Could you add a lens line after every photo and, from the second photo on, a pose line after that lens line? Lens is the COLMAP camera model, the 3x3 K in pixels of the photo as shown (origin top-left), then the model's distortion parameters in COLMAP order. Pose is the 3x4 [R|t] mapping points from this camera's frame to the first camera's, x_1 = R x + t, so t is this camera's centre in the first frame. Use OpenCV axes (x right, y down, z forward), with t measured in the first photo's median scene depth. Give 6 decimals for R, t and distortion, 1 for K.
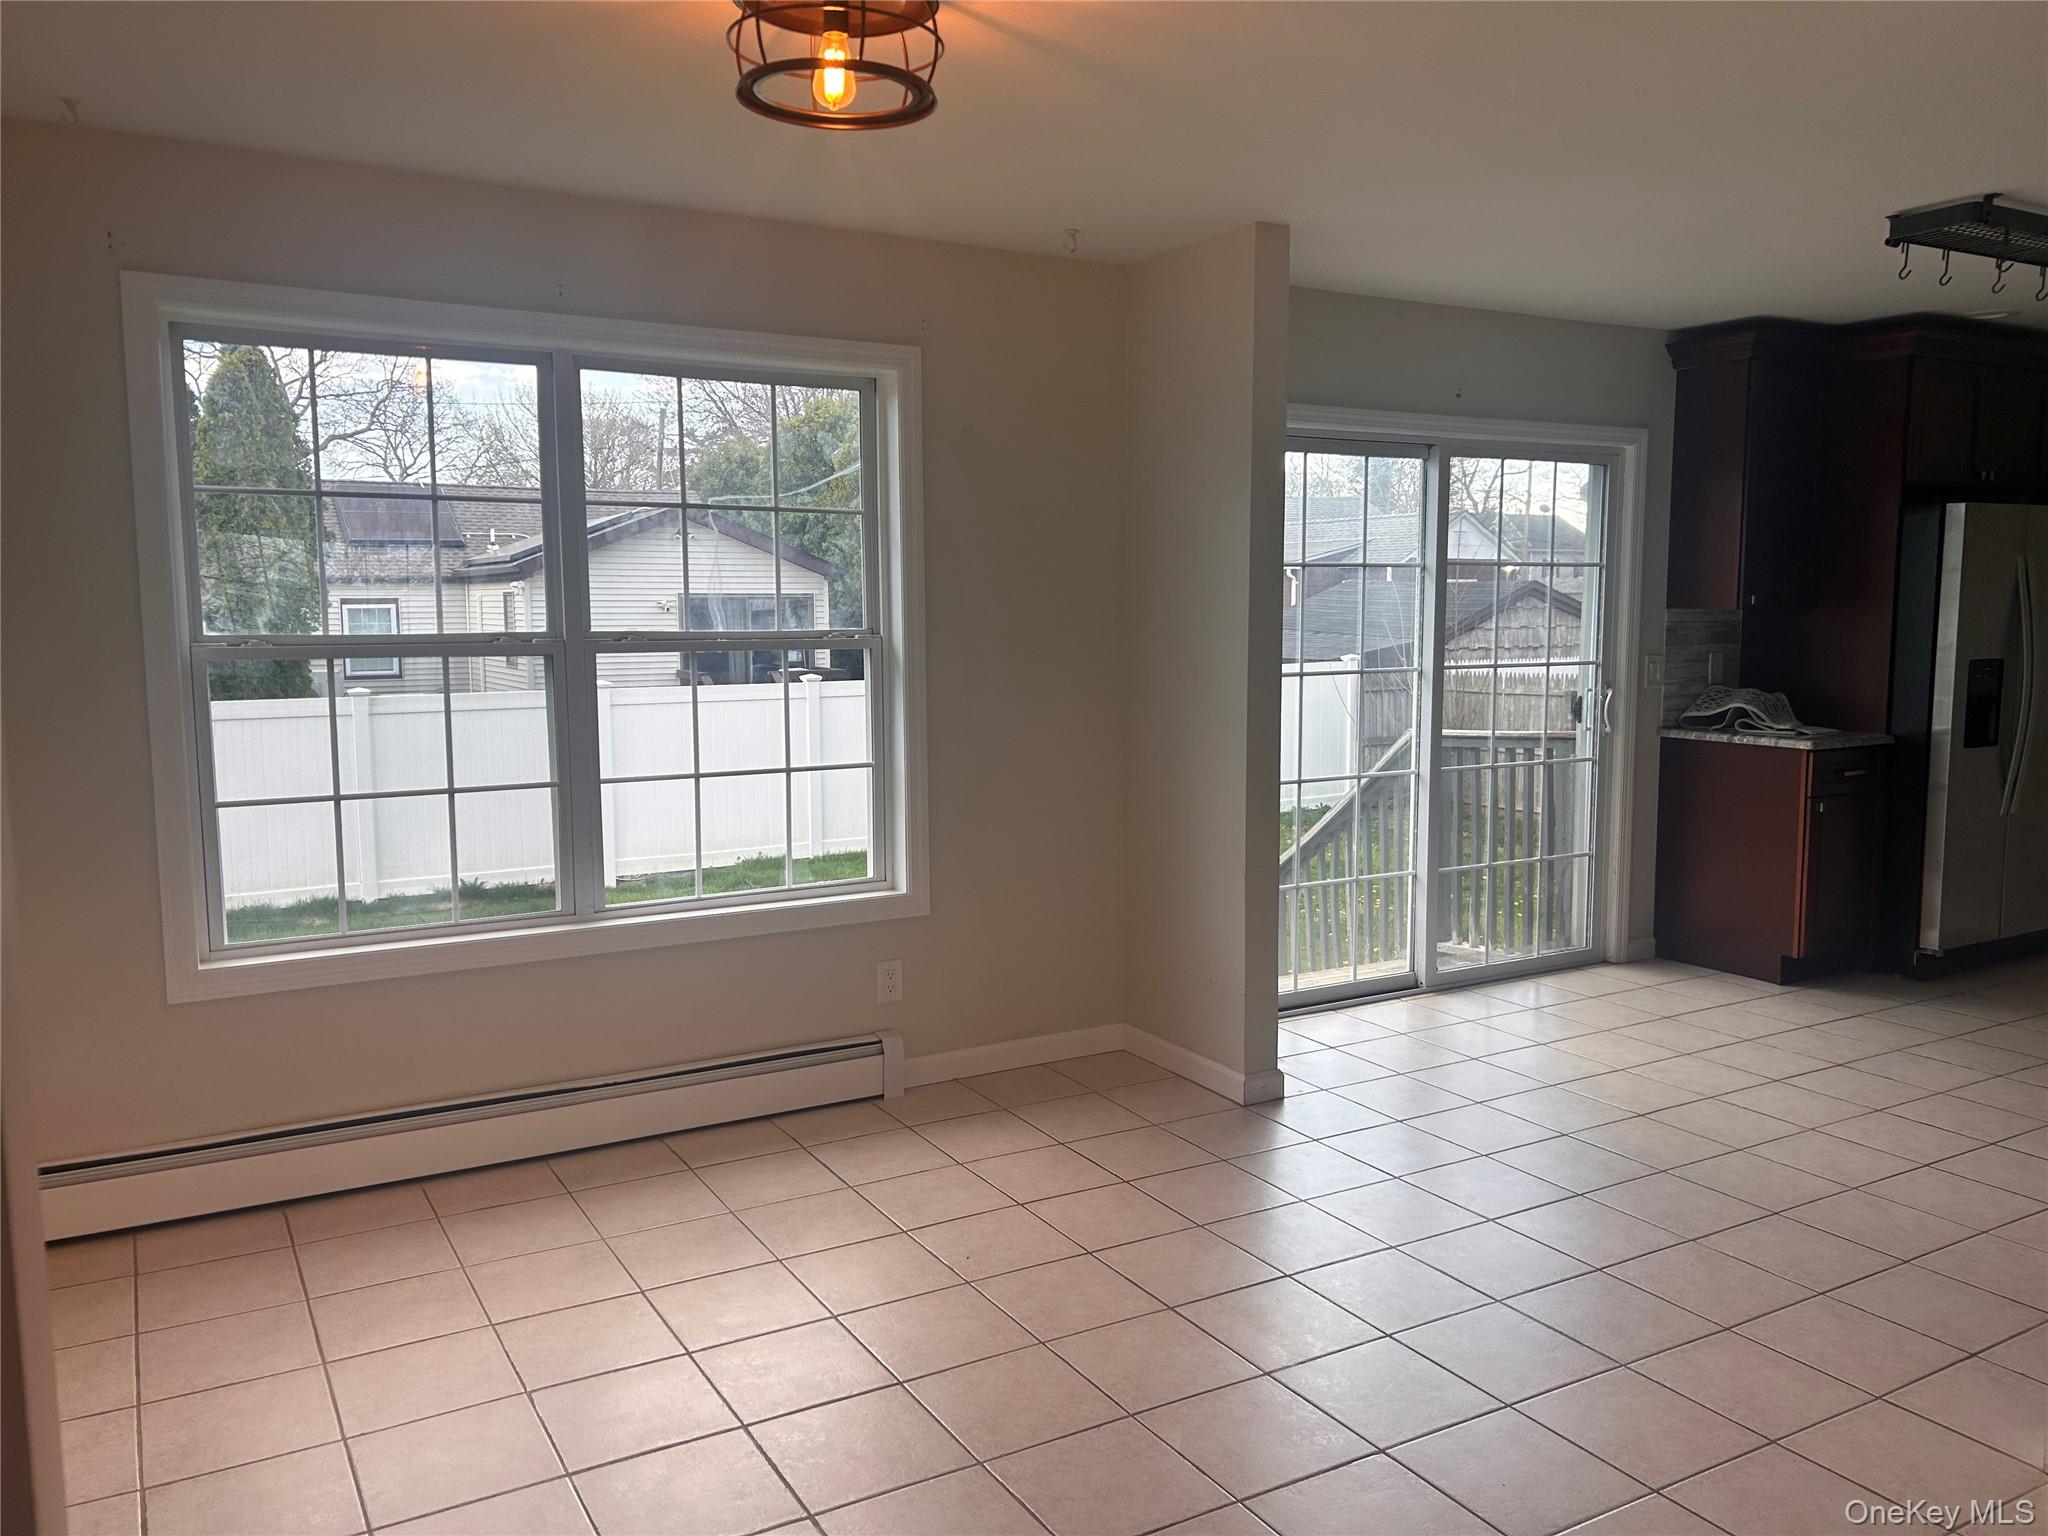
lens RADIAL K [[1541.3, 0, 1019.4], [0, 1541.3, 767.6], [0, 0, 1]] dist [0.049373, -0.064962]
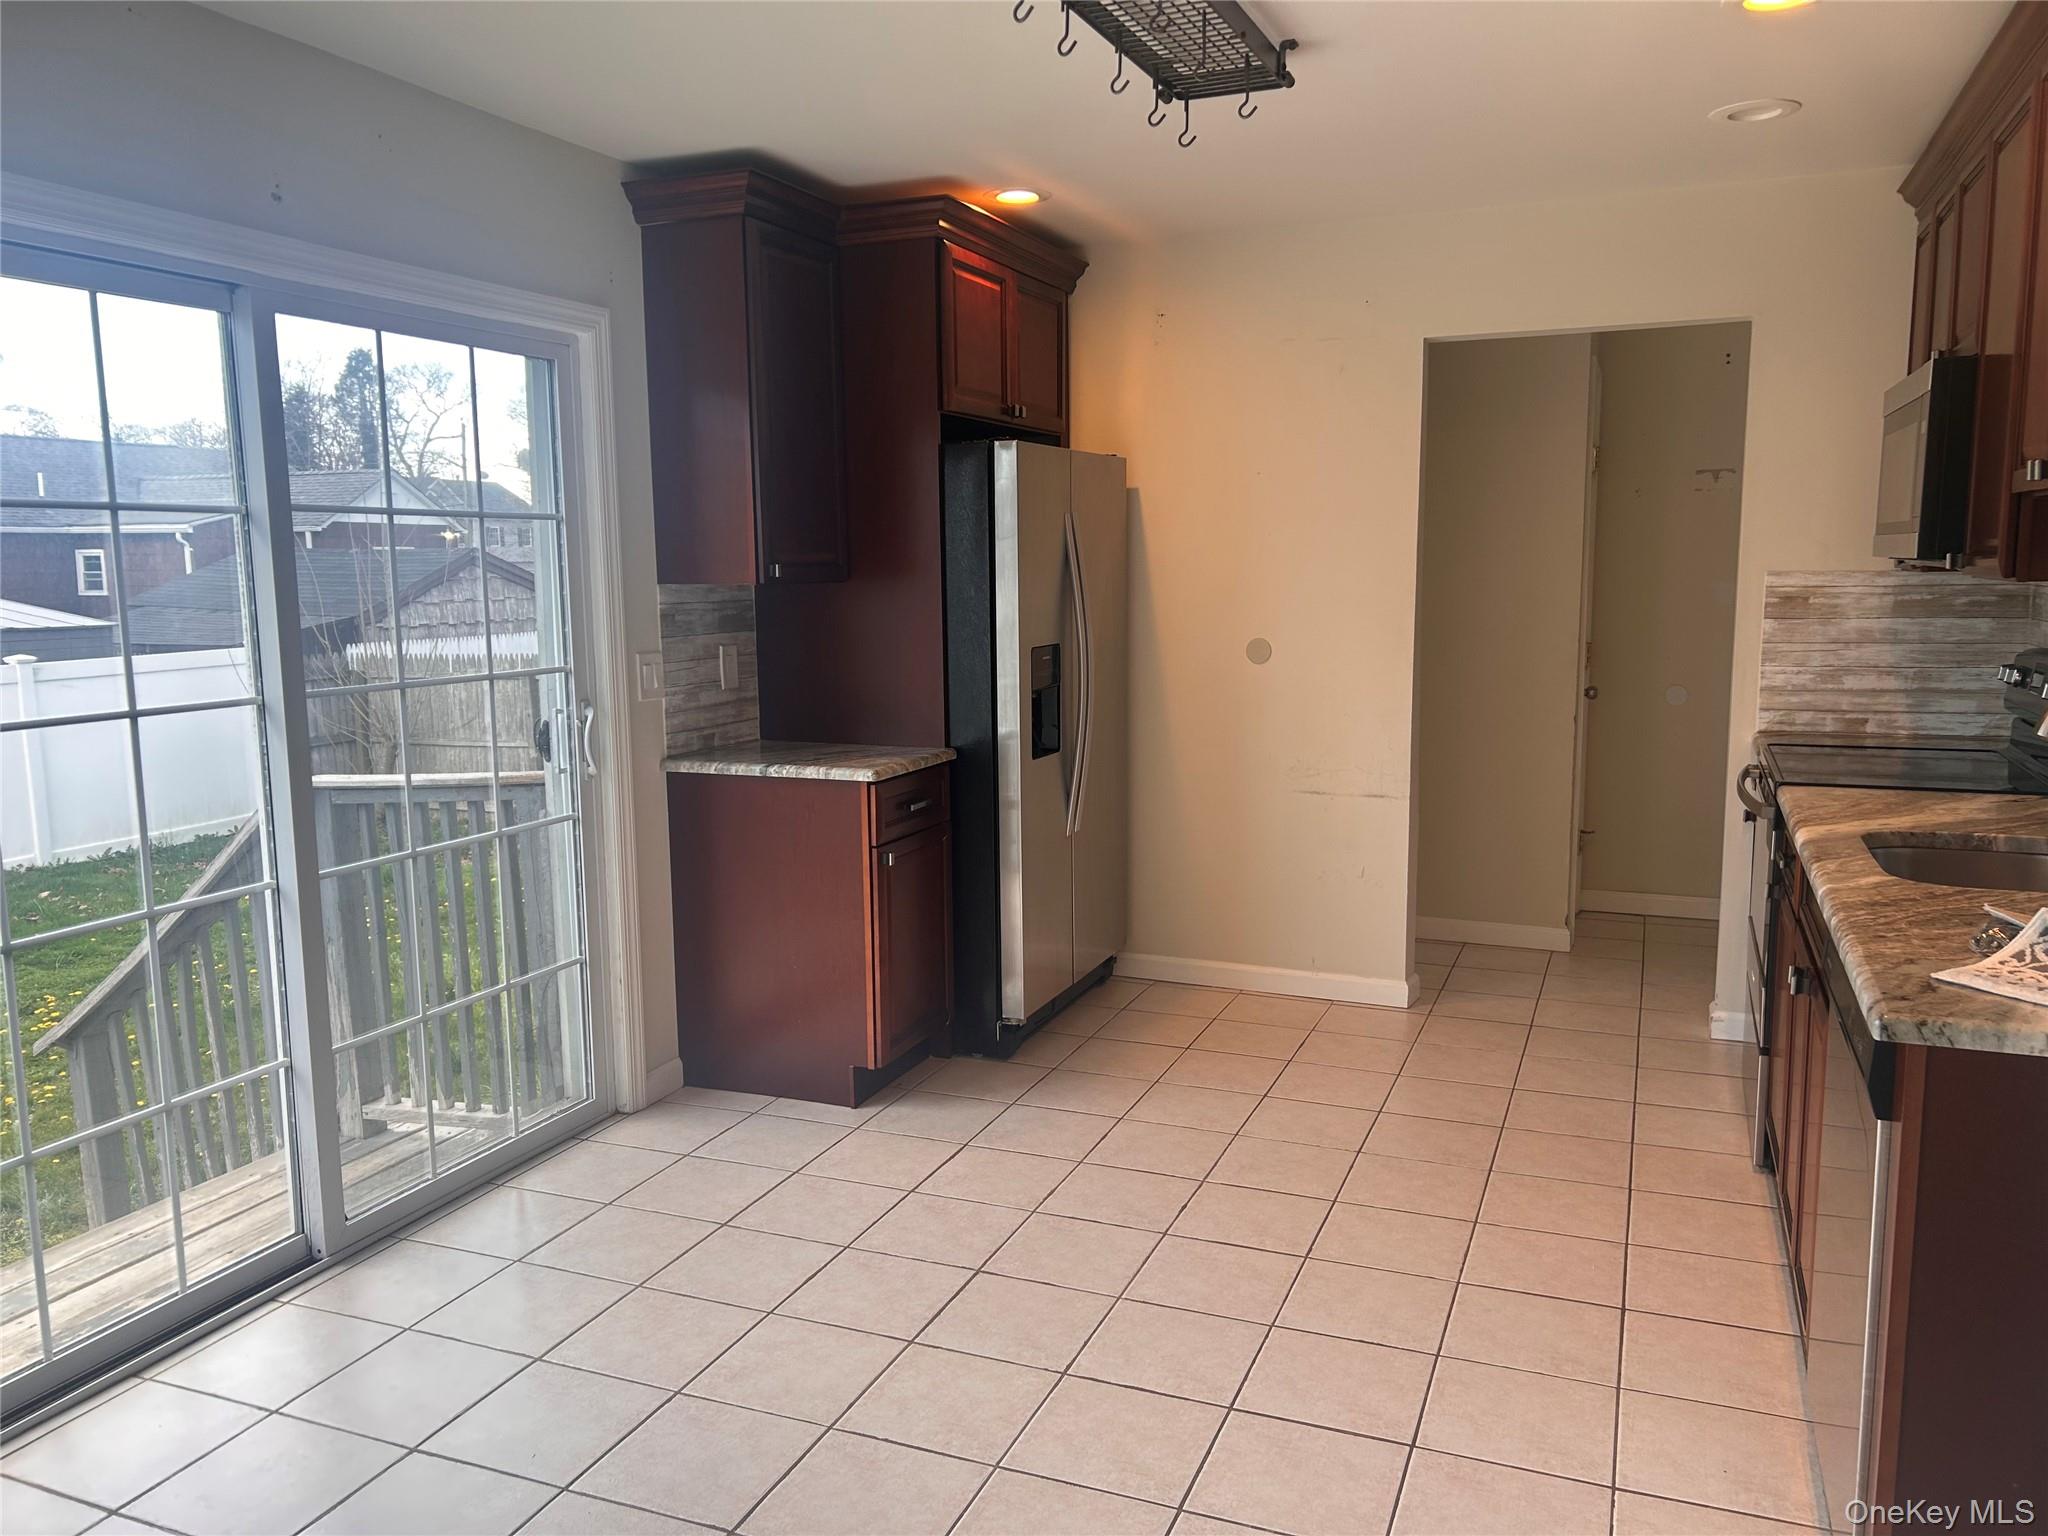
lens RADIAL K [[1541.3, 0, 1020.2], [0, 1541.3, 775.2], [0, 0, 1]] dist [0.049373, -0.064962]
pose [[0.795554, -0.090334, 0.599111, 0.134401], [0.075345, 0.995898, 0.050111, -0.042564], [-0.601180, 0.005274, 0.799096, 0.376876]]
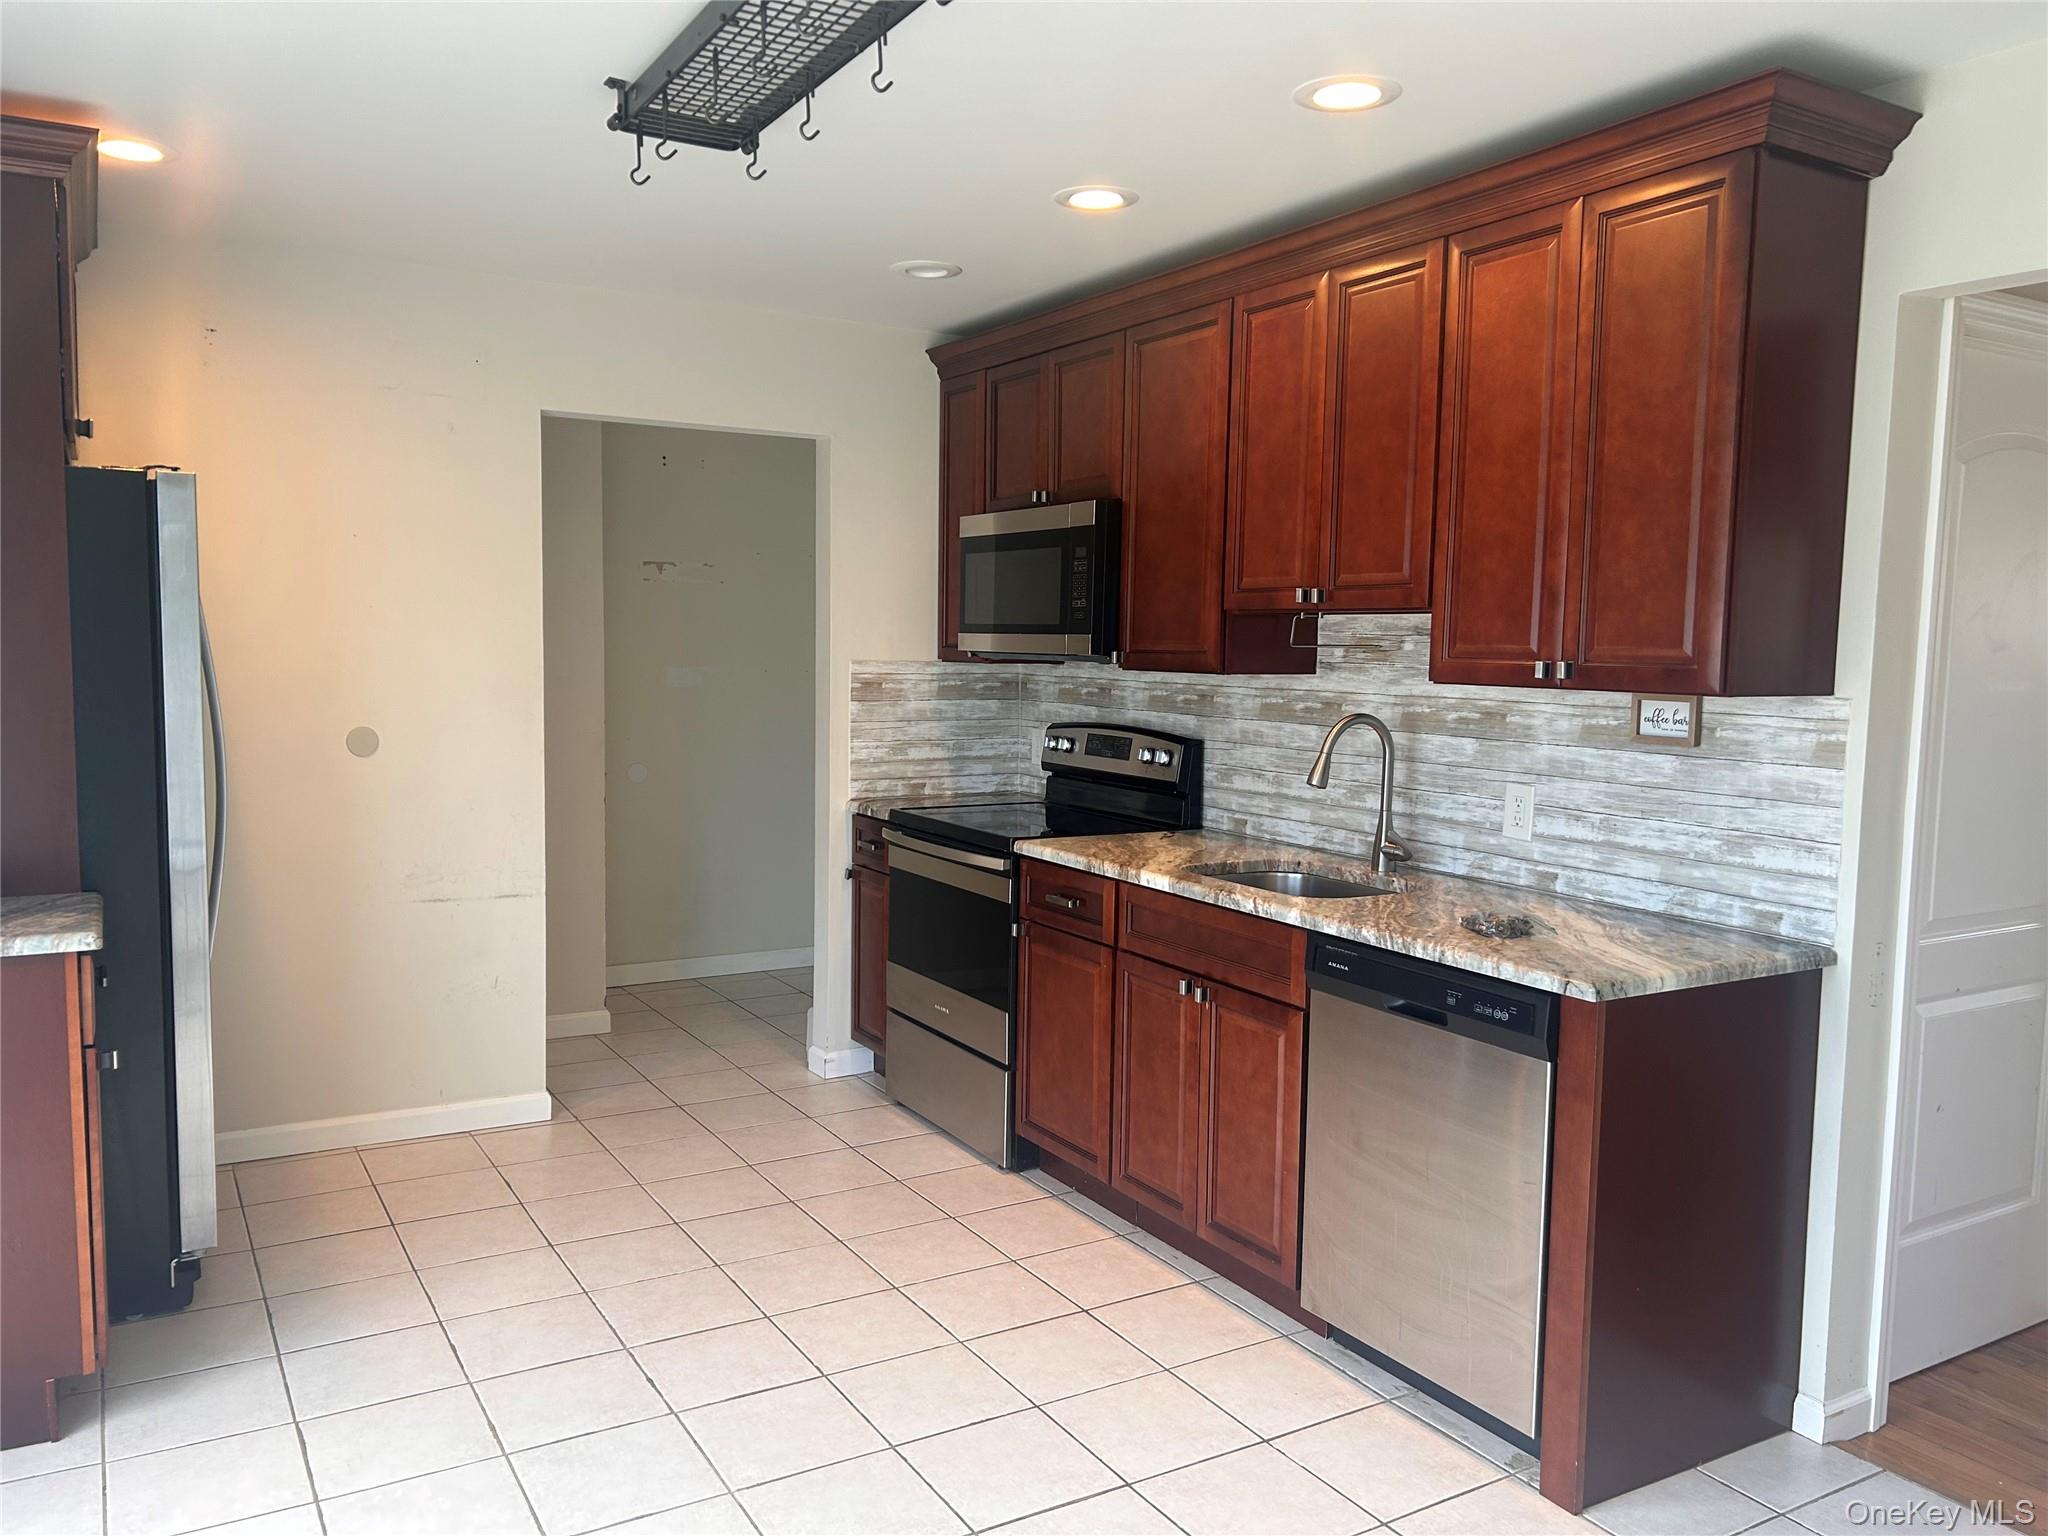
lens RADIAL K [[1541.3, 0, 1026.7], [0, 1541.3, 775.6], [0, 0, 1]] dist [0.049373, -0.064962]
pose [[-0.009569, -0.085684, 0.996276, 0.024448], [0.092789, 0.991947, 0.086203, -0.076843], [-0.995640, 0.093269, -0.001541, 0.669768]]
